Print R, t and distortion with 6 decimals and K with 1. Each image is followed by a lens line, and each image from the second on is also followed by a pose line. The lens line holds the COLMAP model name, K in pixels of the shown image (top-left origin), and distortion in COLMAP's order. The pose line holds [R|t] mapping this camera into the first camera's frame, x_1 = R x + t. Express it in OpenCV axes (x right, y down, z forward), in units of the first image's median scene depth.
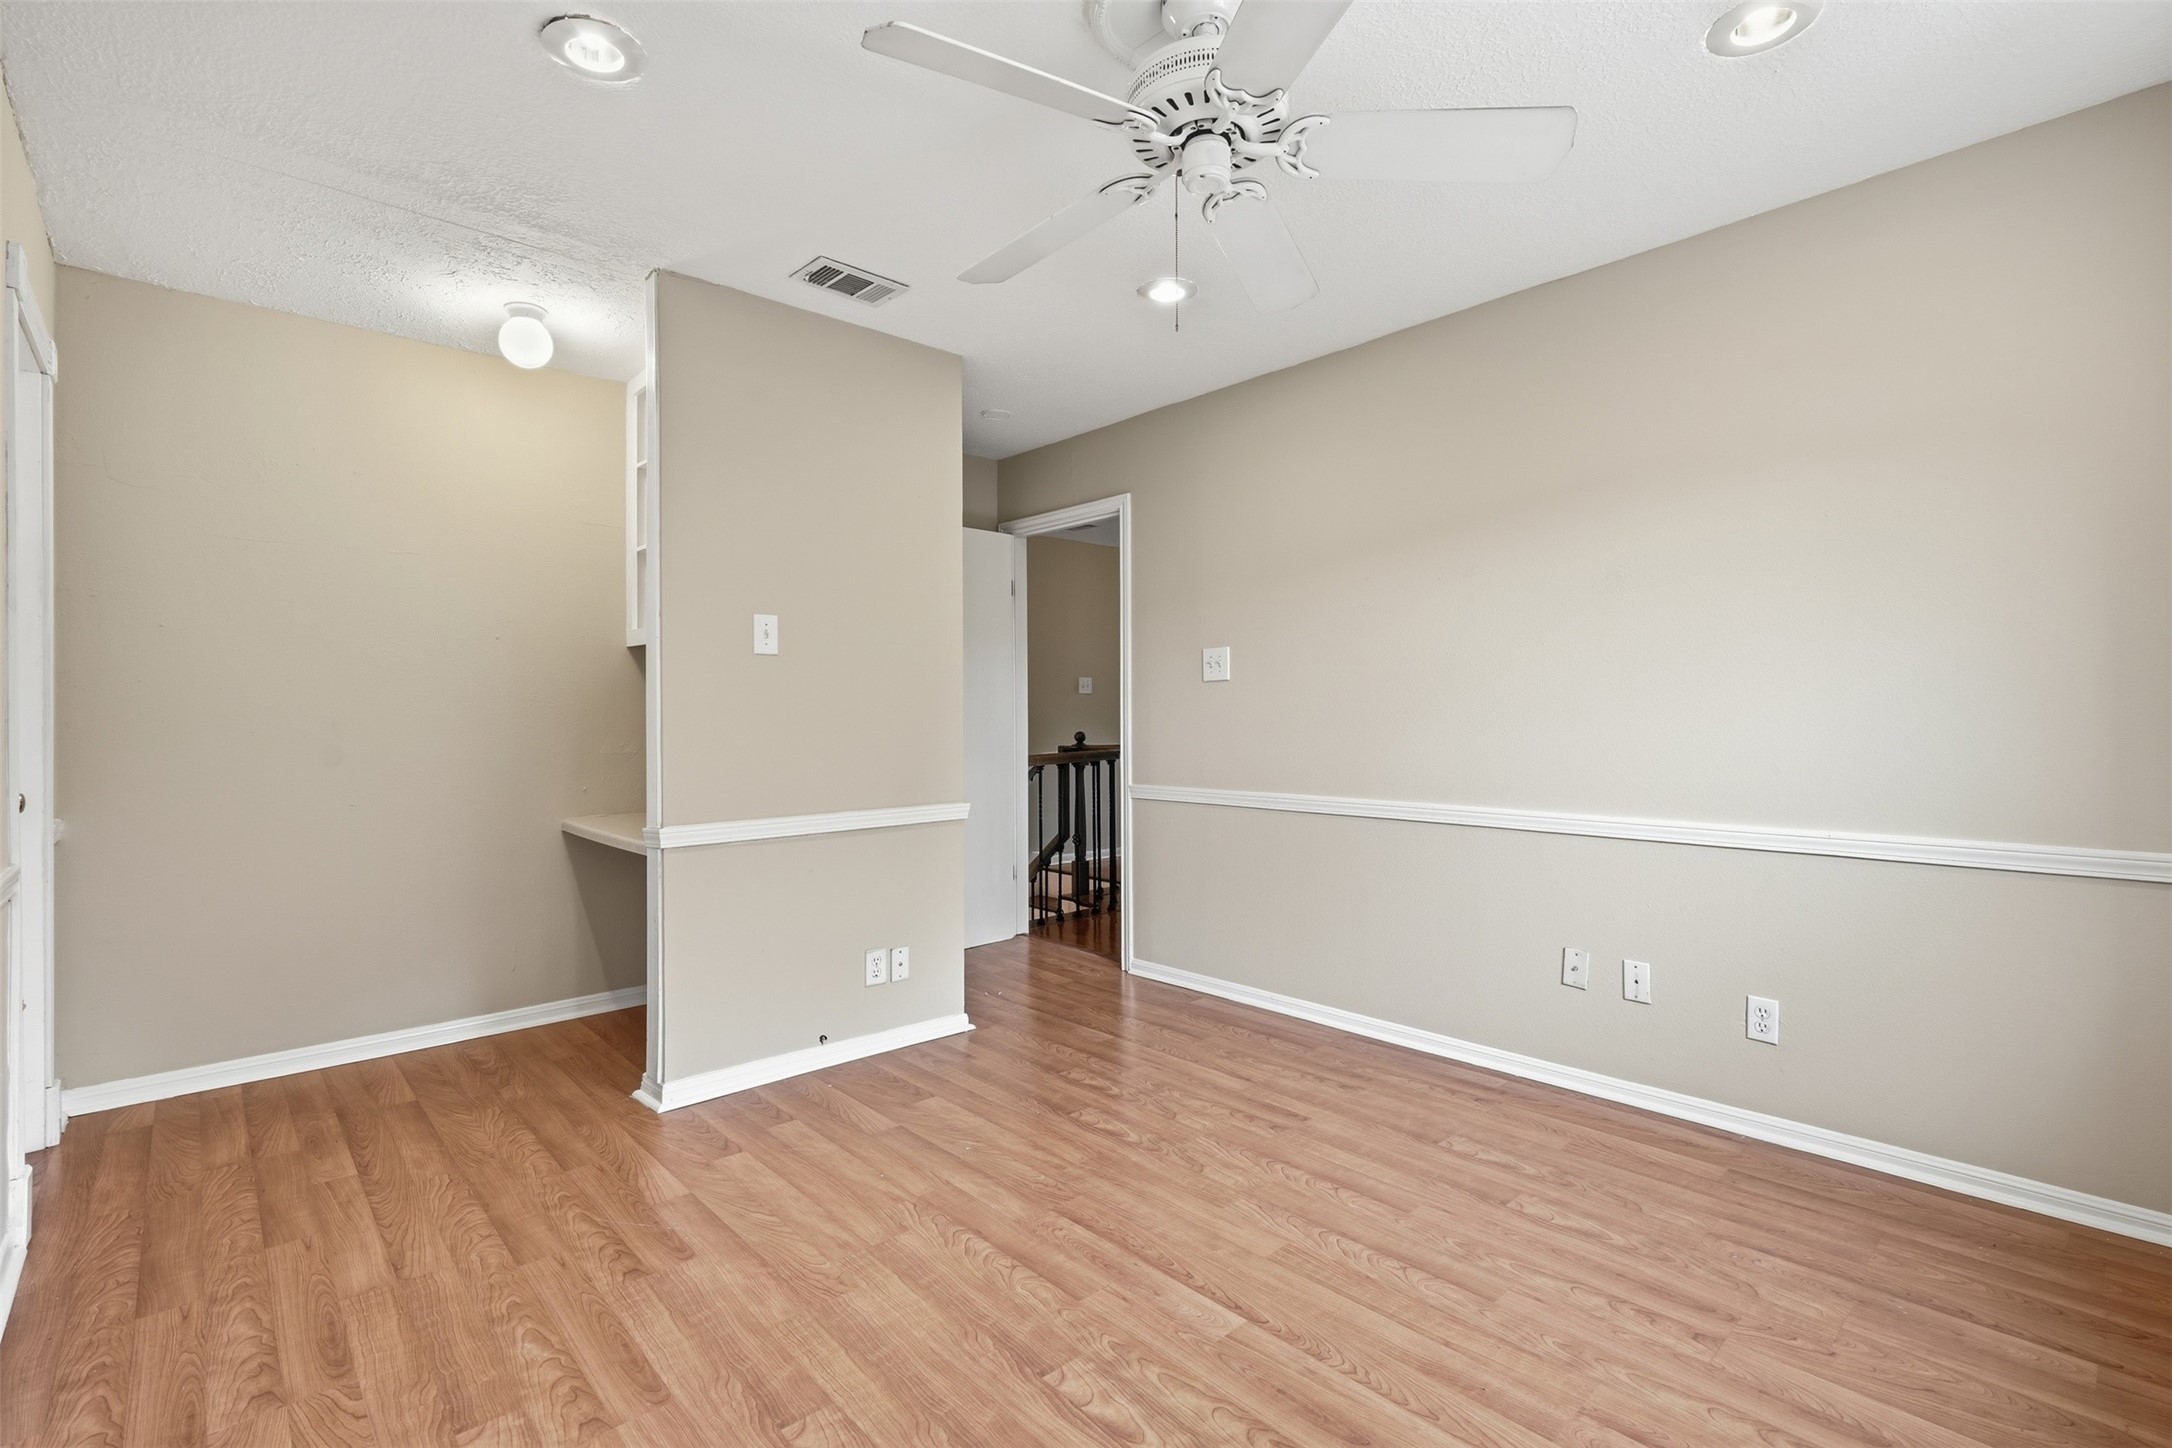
lens RADIAL K [[982.3, 0, 1091.0], [0, 982.3, 709.0], [0, 0, 1]] dist [0.002925, -0.002276]
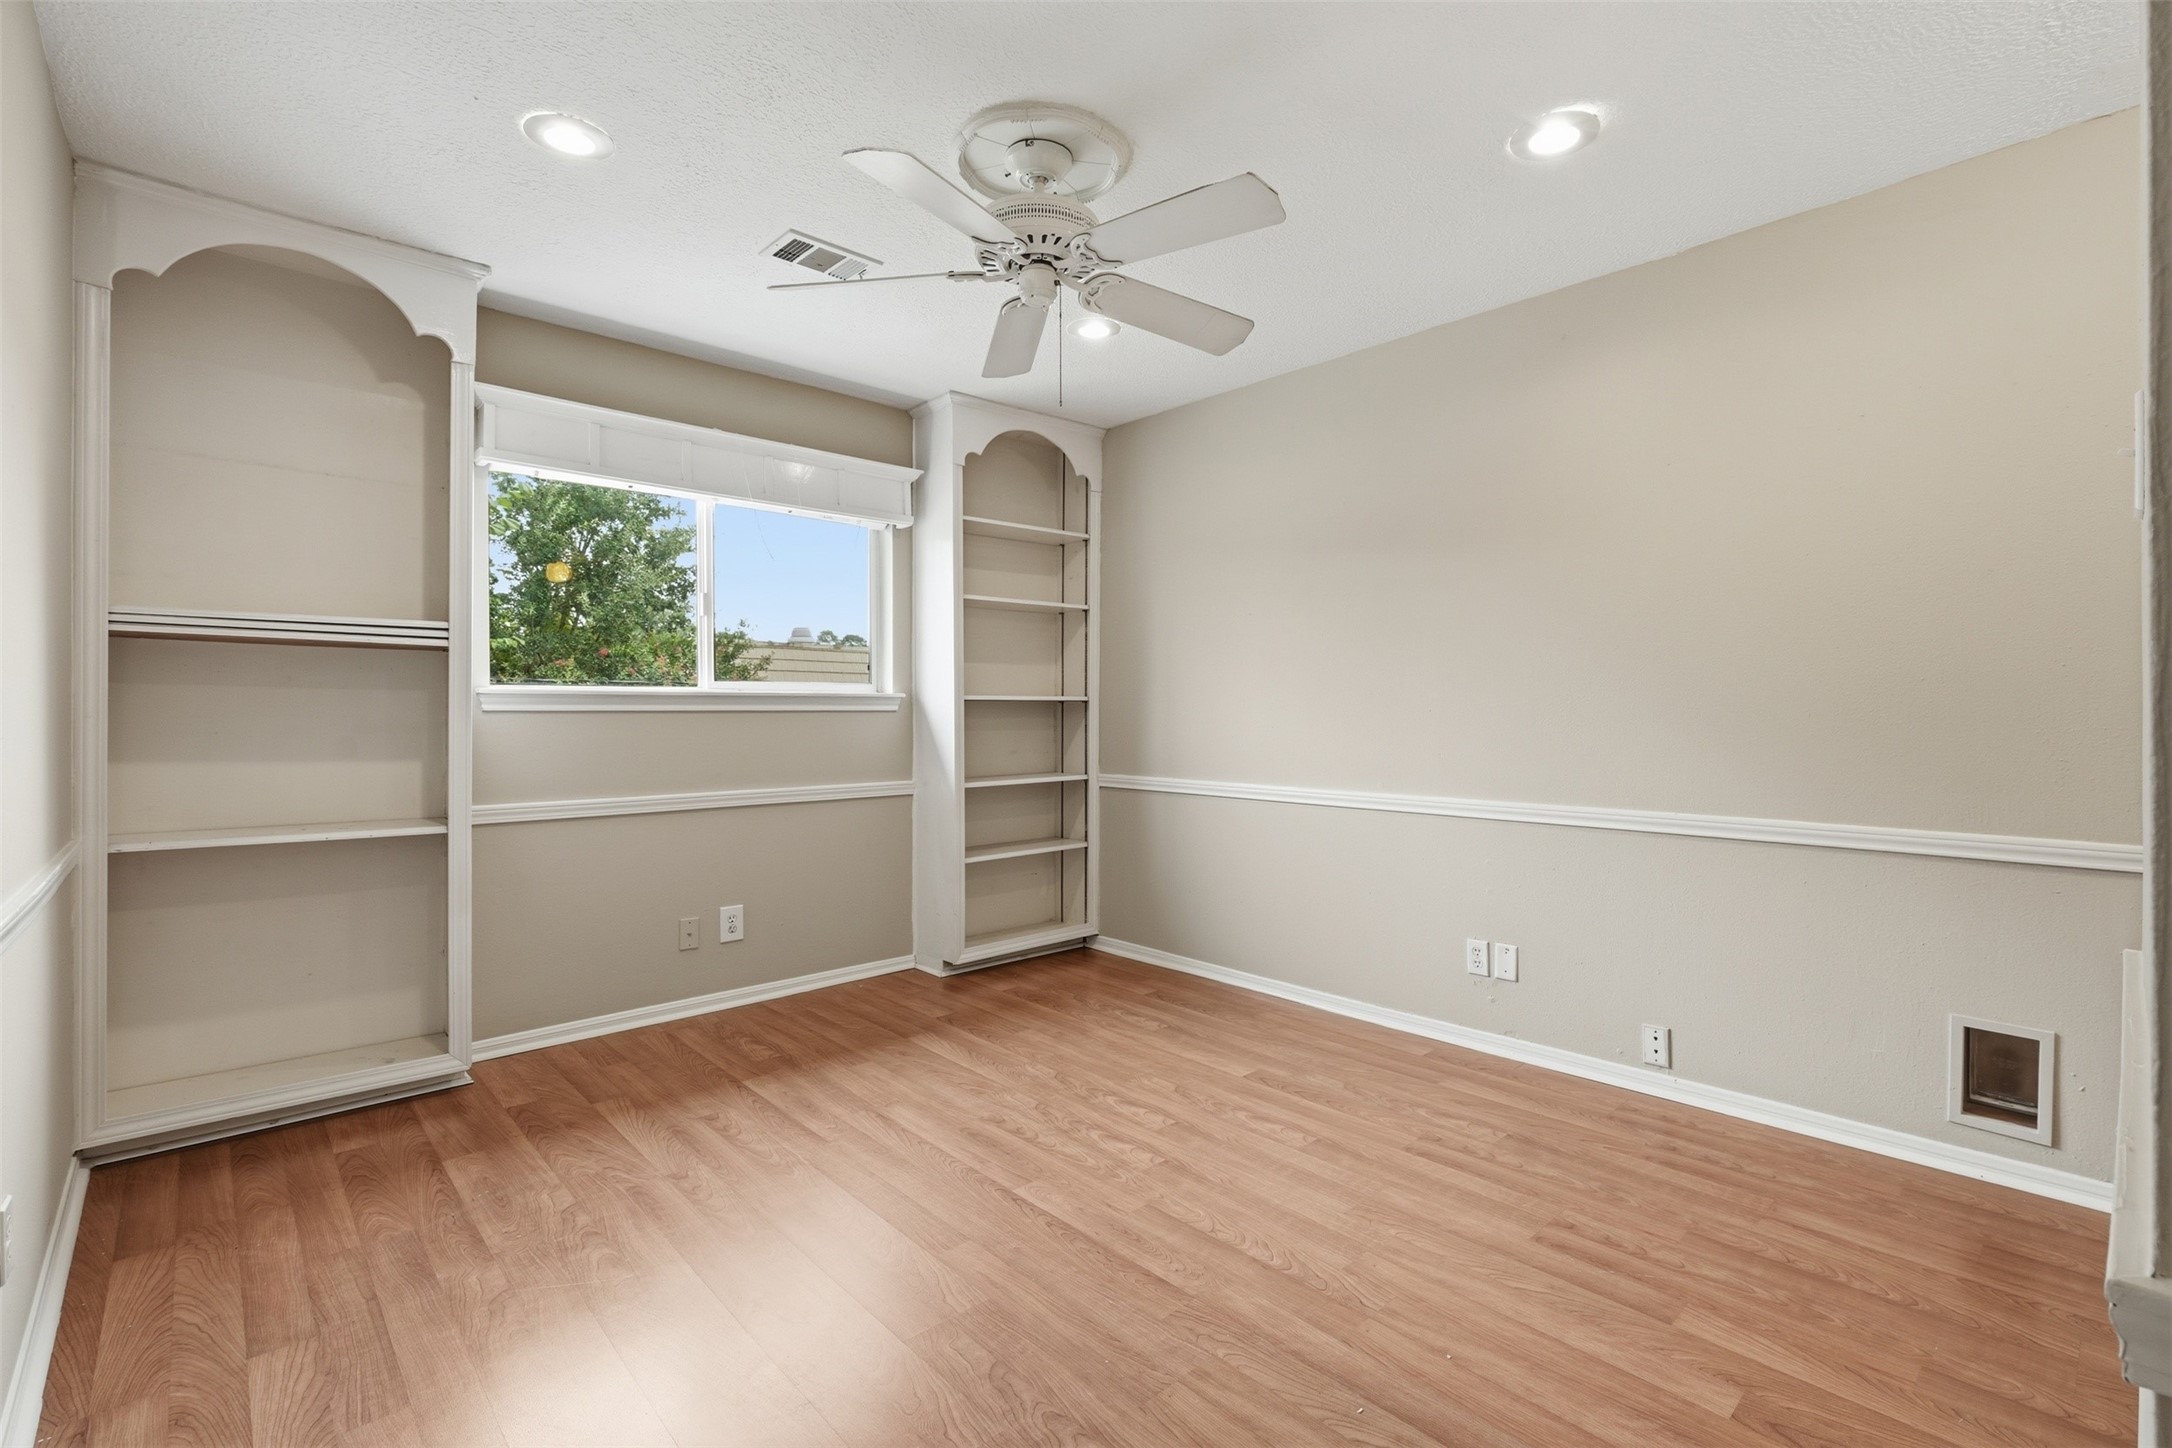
lens RADIAL K [[982.3, 0, 1098.6], [0, 982.3, 726.7], [0, 0, 1]] dist [0.002925, -0.002276]
pose [[-0.999863, 0.010037, -0.013164, 0.049892], [0.009900, 0.999897, 0.010424, 0.013149], [0.013267, 0.010292, -0.999859, 1.931222]]
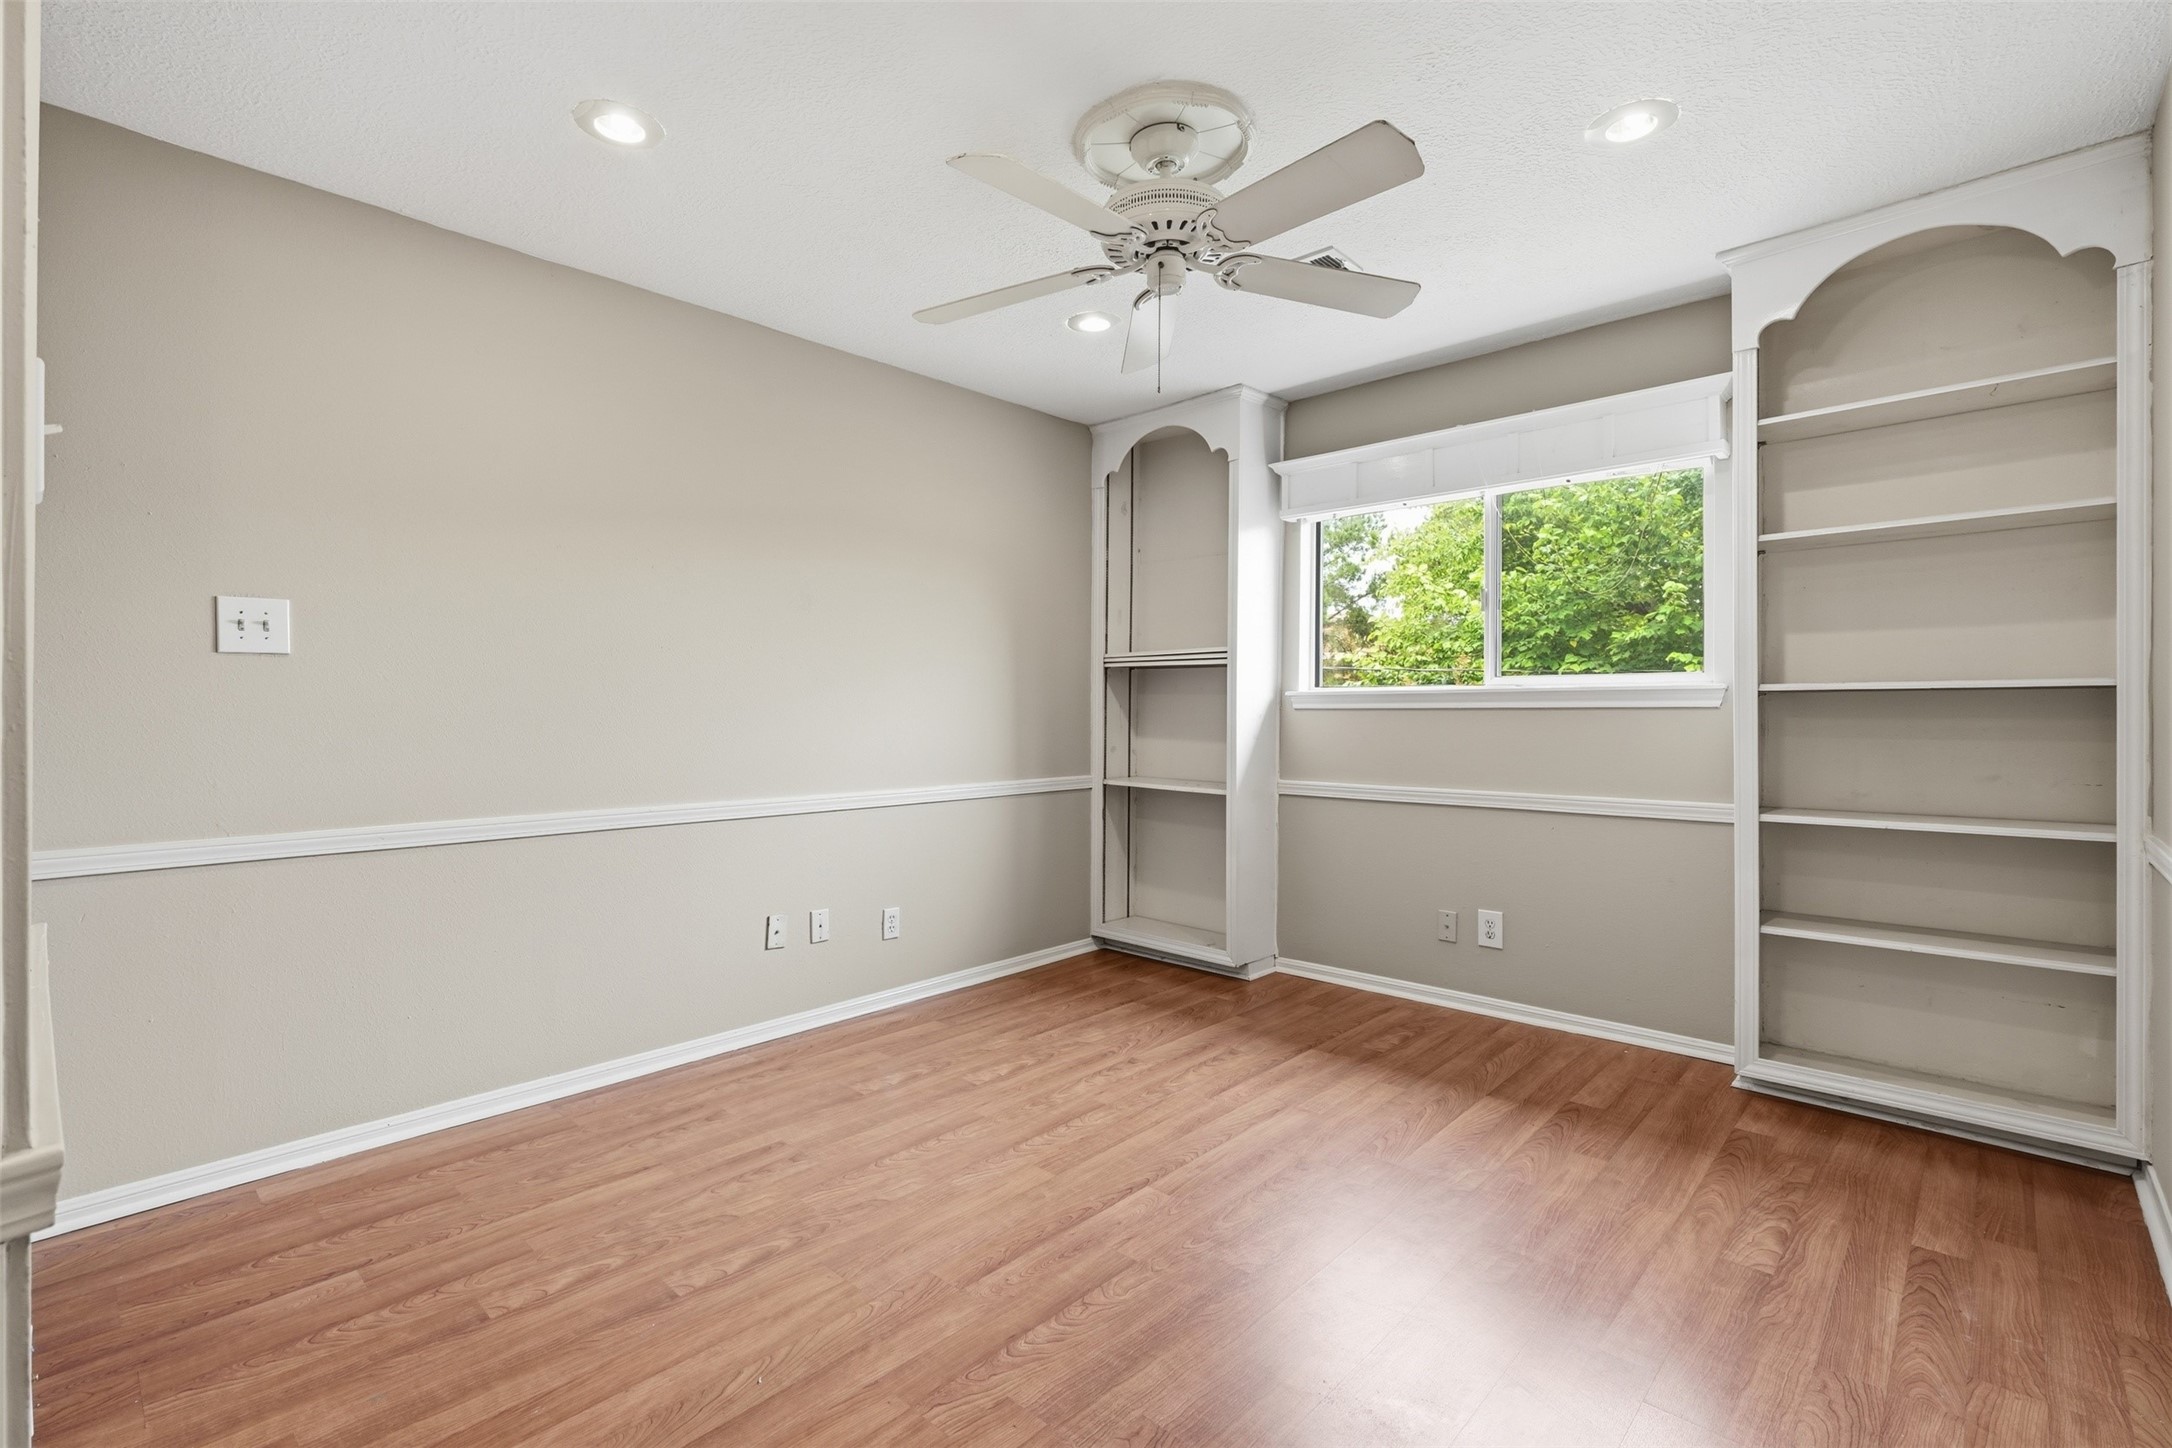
lens RADIAL K [[982.3, 0, 1073.1], [0, 982.3, 714.5], [0, 0, 1]] dist [0.002925, -0.002276]
pose [[-0.072134, 0.004708, 0.997384, -0.942057], [-0.003451, 0.999982, -0.004970, 0.018288], [-0.997389, -0.003801, -0.072116, 1.018308]]
